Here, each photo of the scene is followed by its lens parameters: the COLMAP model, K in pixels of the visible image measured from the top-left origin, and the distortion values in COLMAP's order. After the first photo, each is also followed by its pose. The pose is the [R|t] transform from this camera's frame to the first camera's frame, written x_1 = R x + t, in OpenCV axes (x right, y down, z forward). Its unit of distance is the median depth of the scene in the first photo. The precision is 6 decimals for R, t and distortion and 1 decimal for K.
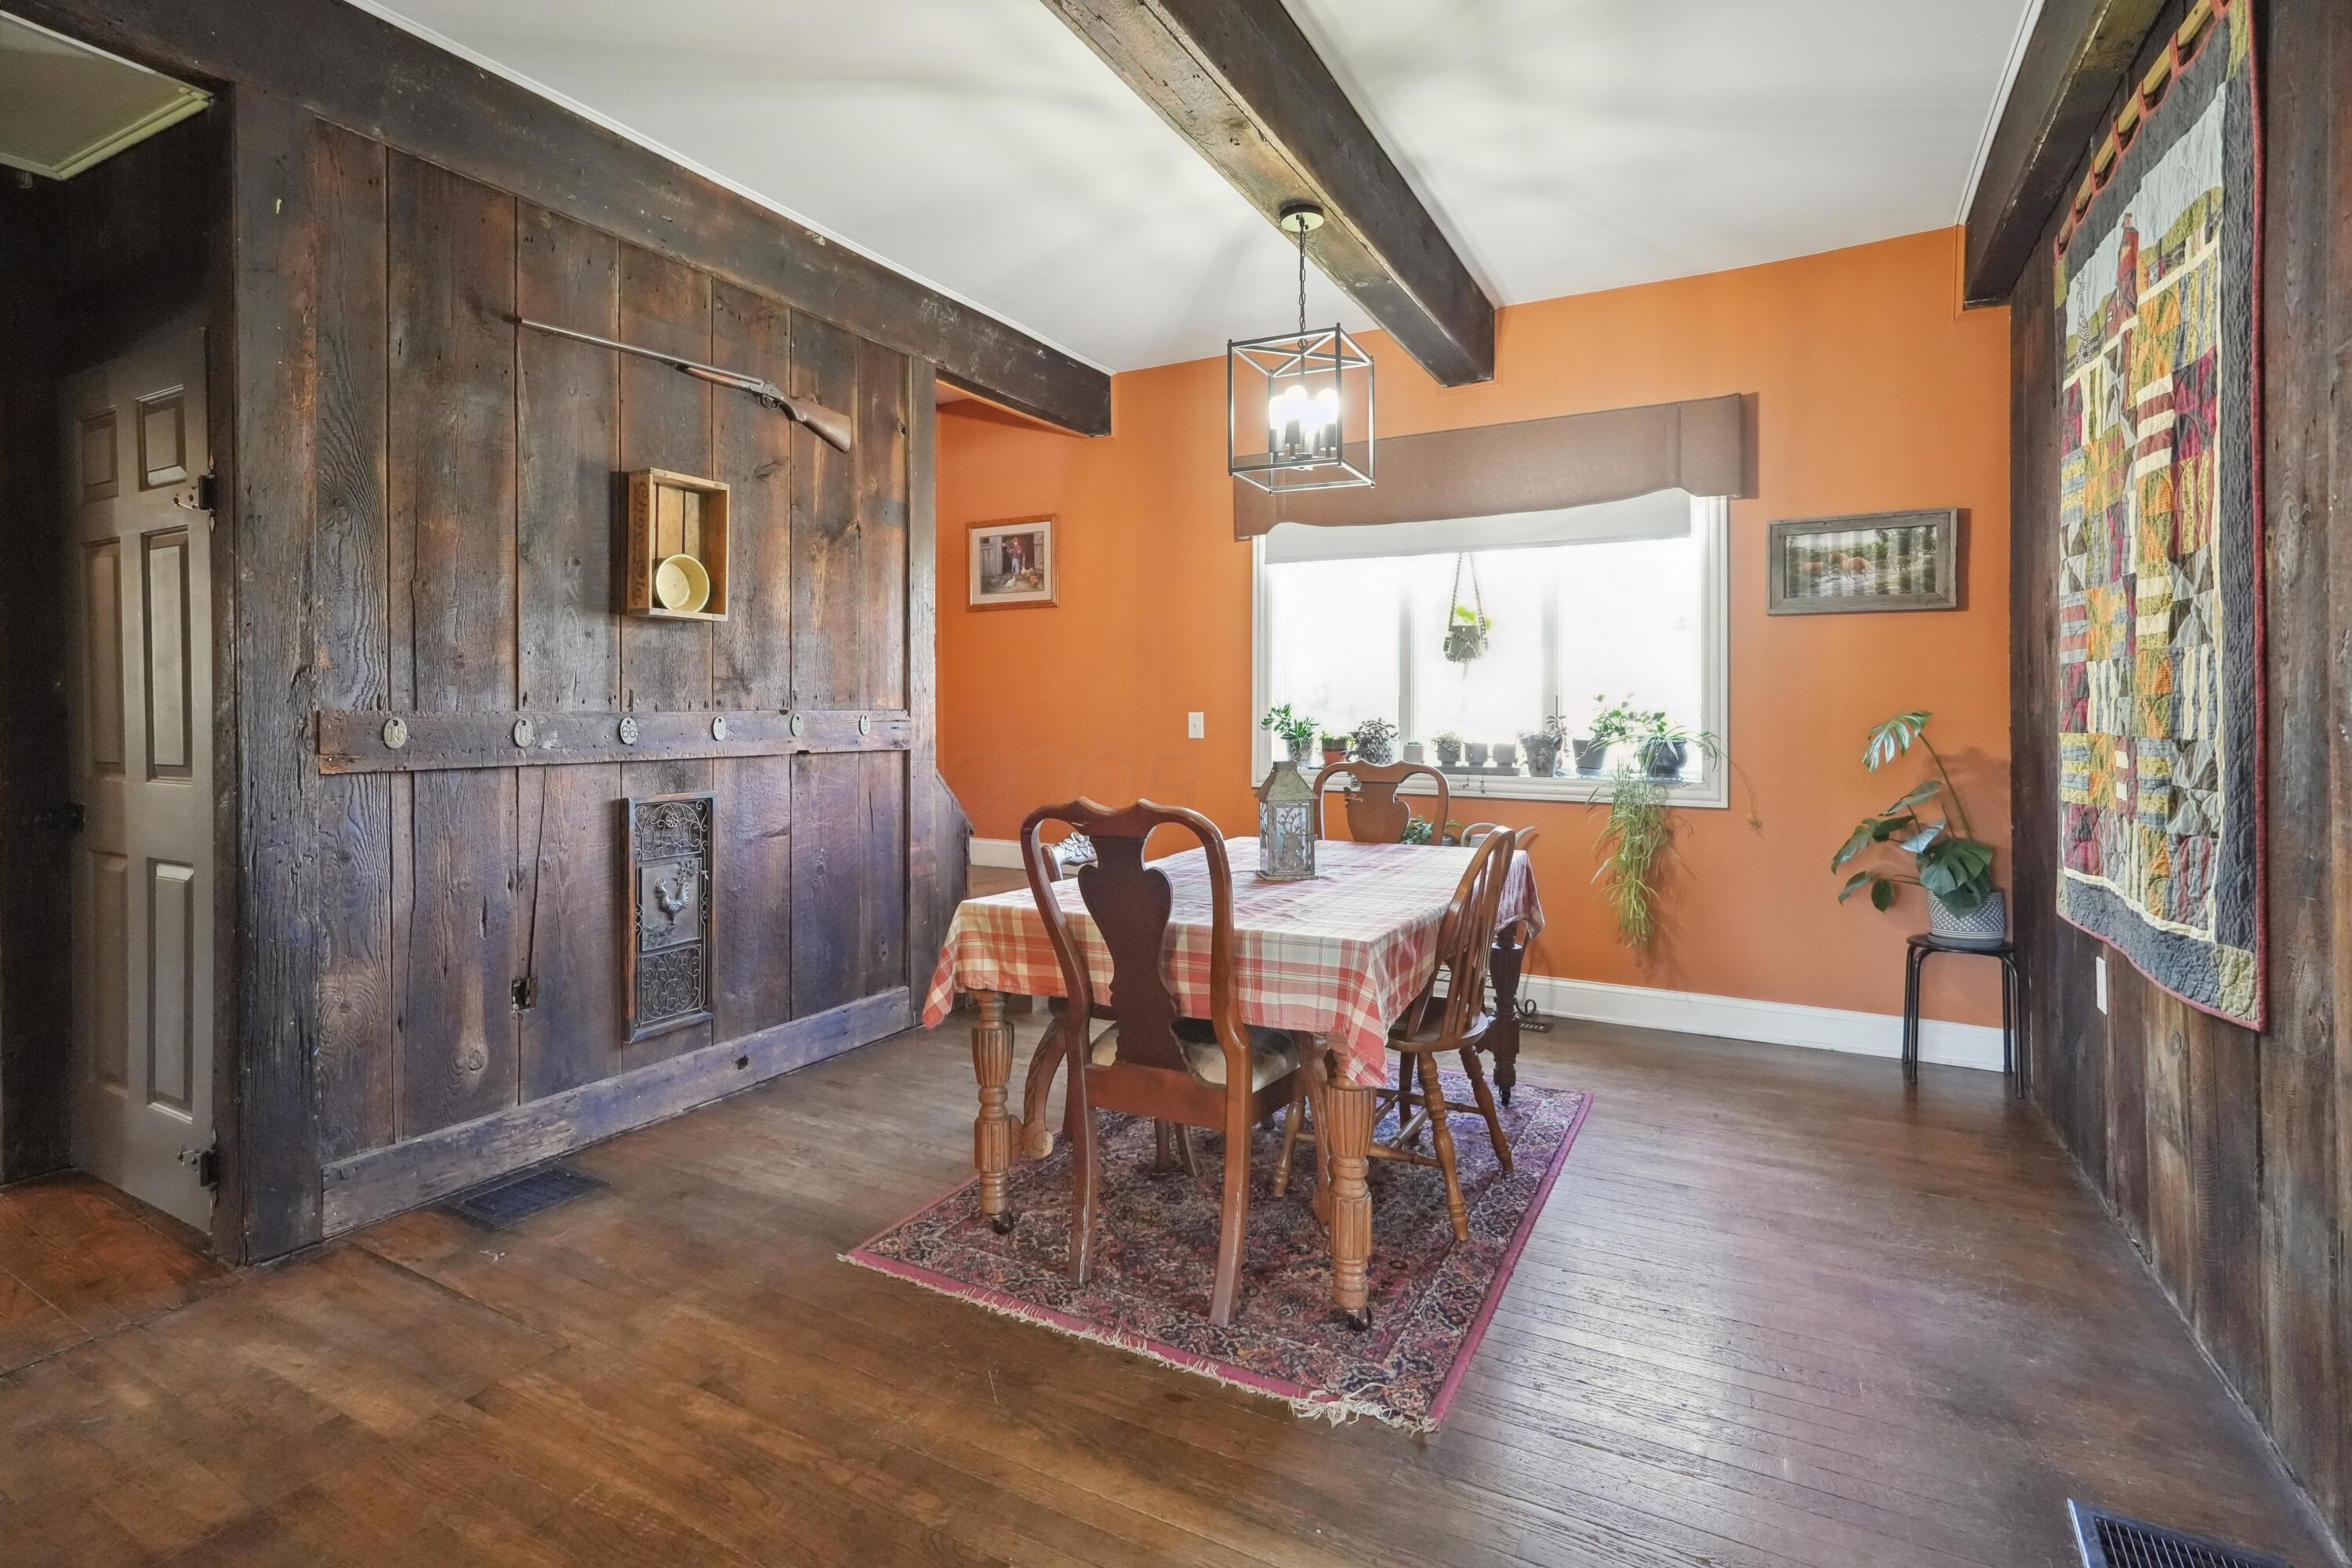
lens RADIAL K [[1096.9, 0, 1172.6], [0, 1096.9, 715.0], [0, 0, 1]] dist [-0.006249, 0.000285]
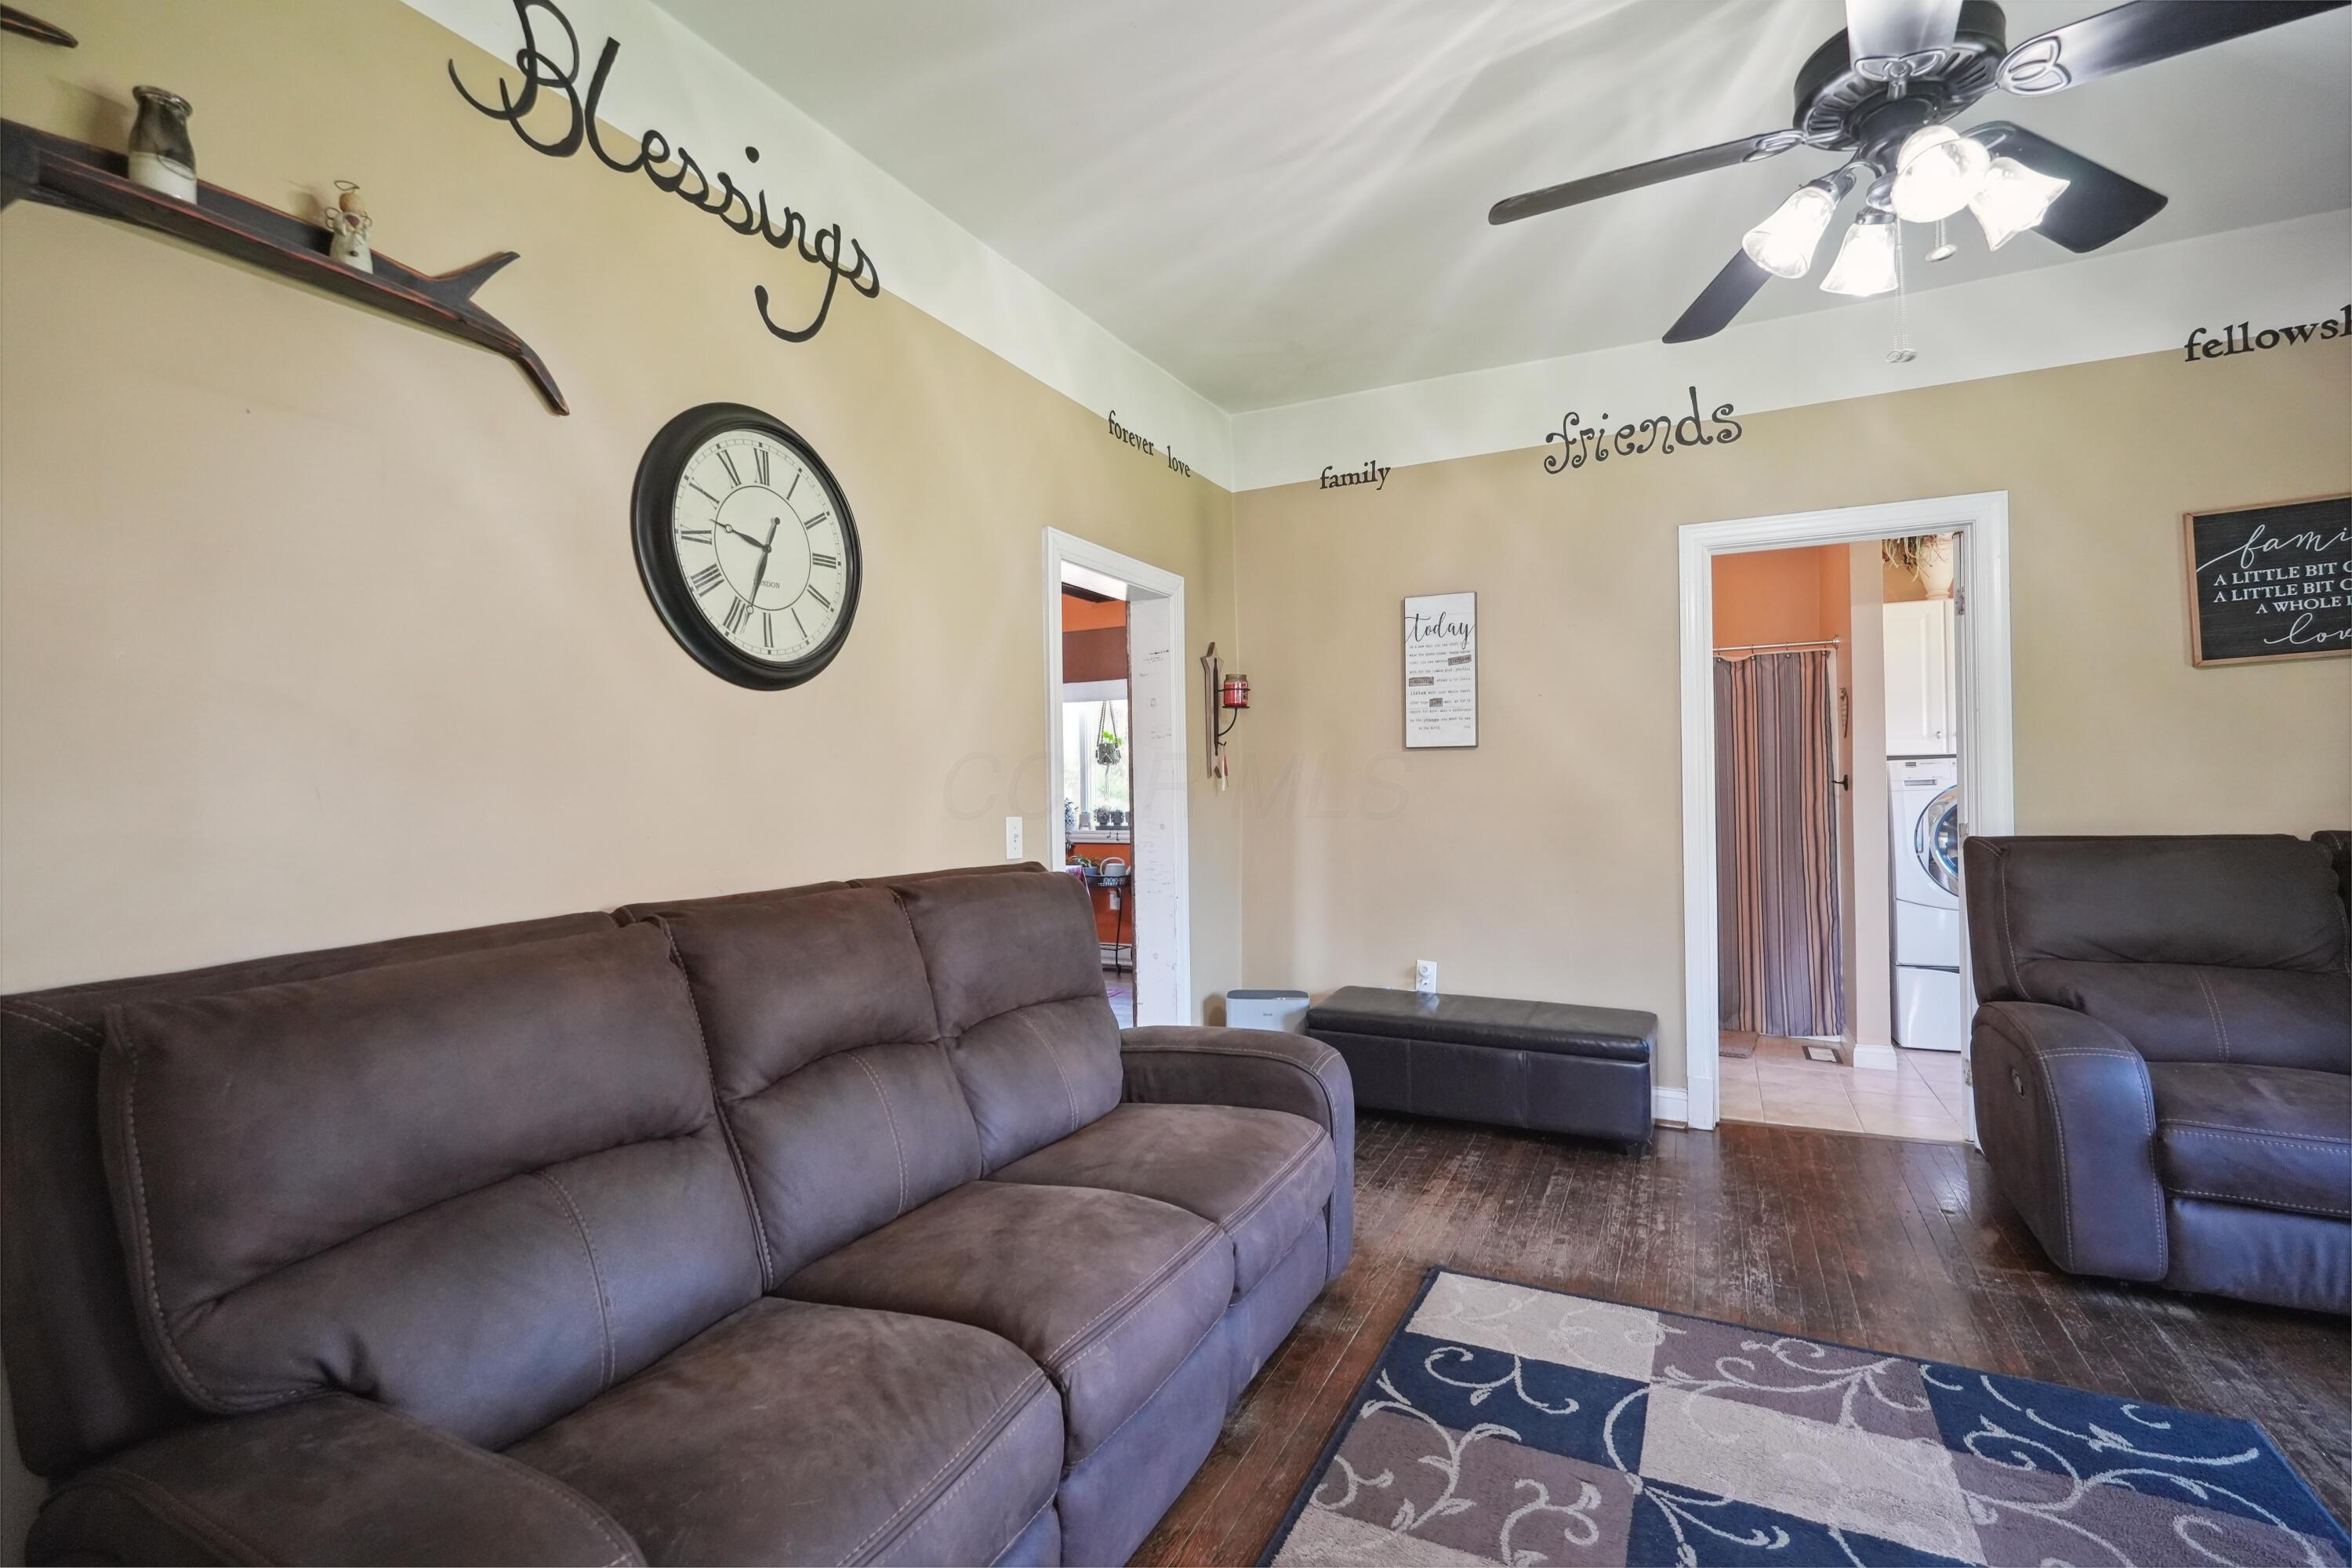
lens RADIAL K [[1076.9, 0, 1168.2], [0, 1076.9, 774.1], [0, 0, 1]] dist [-0.010495, 0.006890]
pose [[0.999317, -0.019221, 0.031547, 0.377335], [0.019799, 0.999640, -0.018085, -0.001414], [-0.031188, 0.018698, 0.999339, -0.833448]]
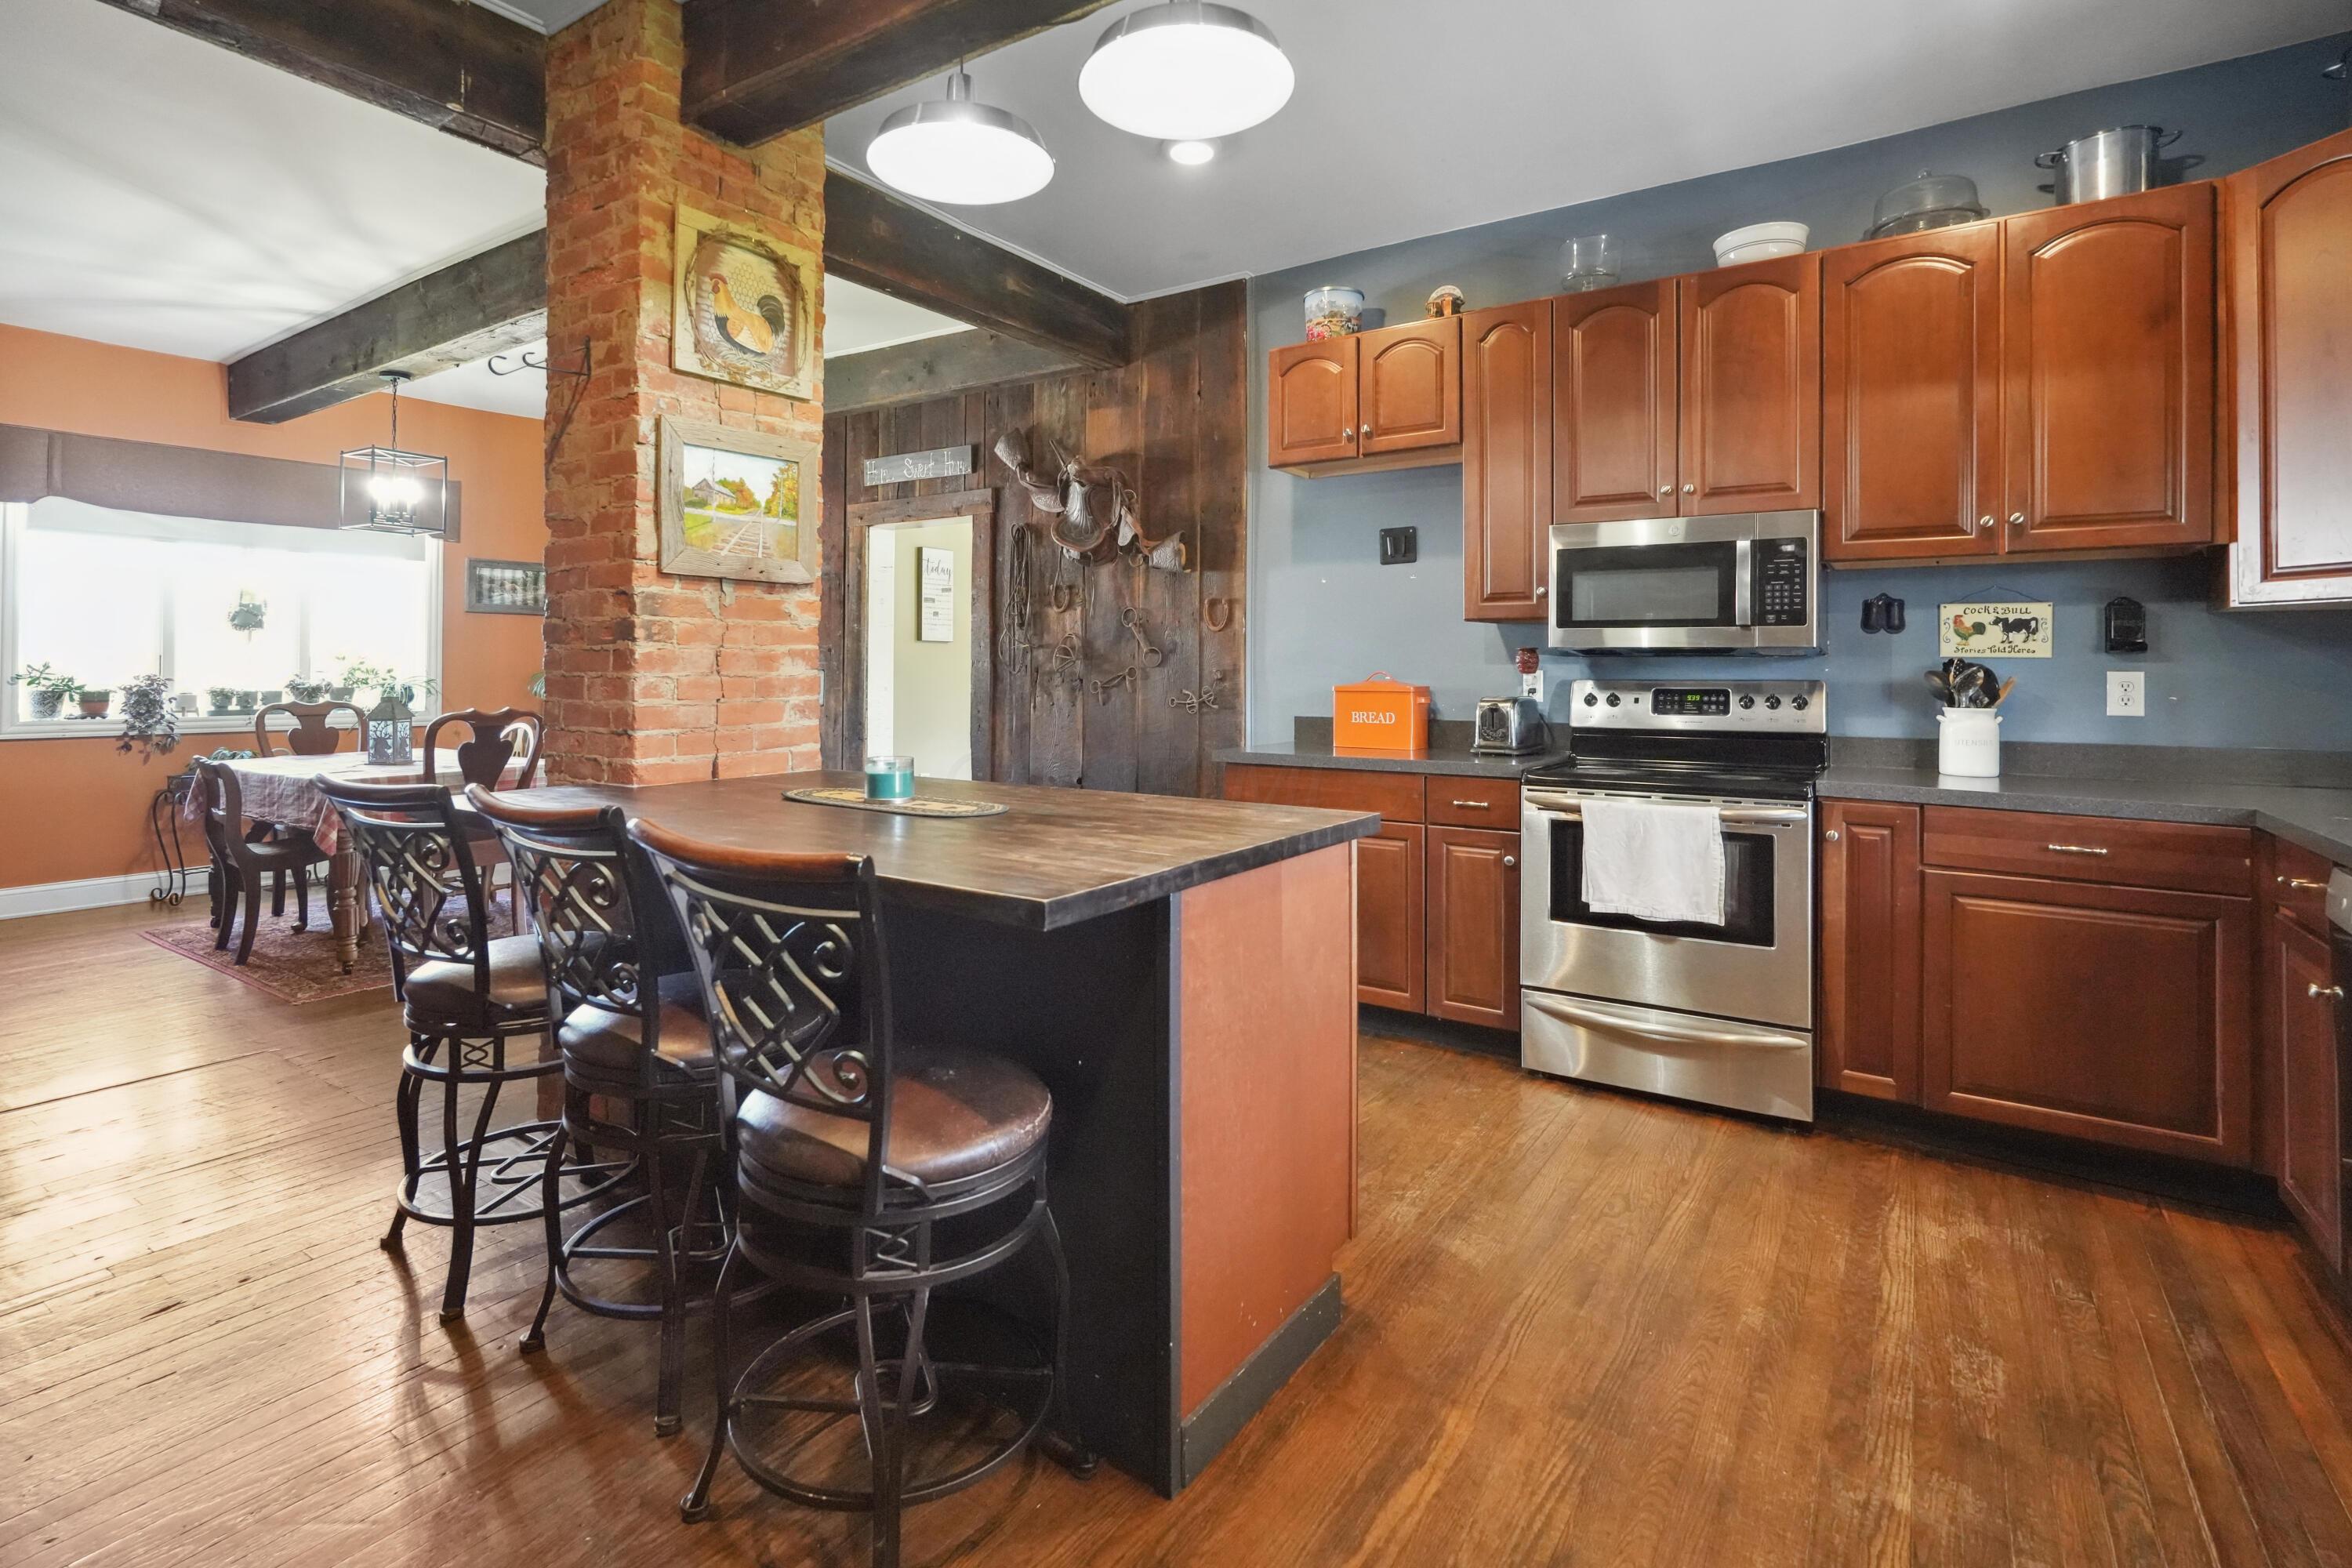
lens RADIAL K [[1114.4, 0, 1156.1], [0, 1114.4, 666.1], [0, 0, 1]] dist [-0.004792, 0.007516]
pose [[0.104360, 0.001368, 0.994539, -1.172147], [0.003651, 0.999992, -0.001759, 0.001961], [-0.994533, 0.003815, 0.104354, -0.286928]]
